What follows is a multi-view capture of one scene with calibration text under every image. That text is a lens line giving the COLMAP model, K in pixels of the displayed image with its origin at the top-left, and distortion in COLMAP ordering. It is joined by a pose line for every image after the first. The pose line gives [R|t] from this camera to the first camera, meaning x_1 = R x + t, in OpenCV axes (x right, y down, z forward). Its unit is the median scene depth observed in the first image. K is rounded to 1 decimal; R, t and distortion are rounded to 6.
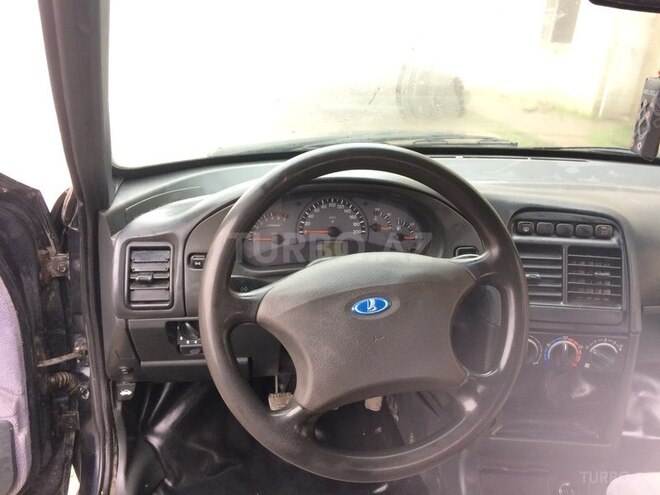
lens RADIAL K [[563.5, 0, 330.0], [0, 563.5, 261.5], [0, 0, 1]] dist [-0.003633, -0.006452]
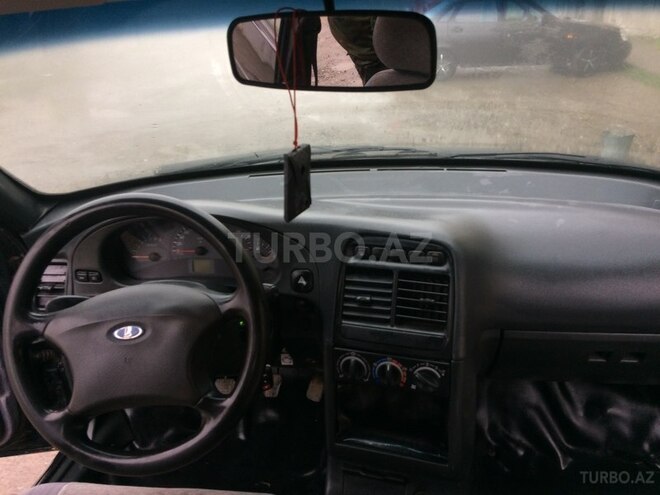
lens RADIAL K [[552.8, 0, 330.0], [0, 552.8, 247.5], [0, 0, 1]] dist [0.004498, -0.002523]
pose [[0.962994, 0.022065, -0.268618, 0.578267], [-0.010860, 0.999011, 0.043128, -0.114417], [0.269304, -0.038615, 0.962281, -0.013817]]
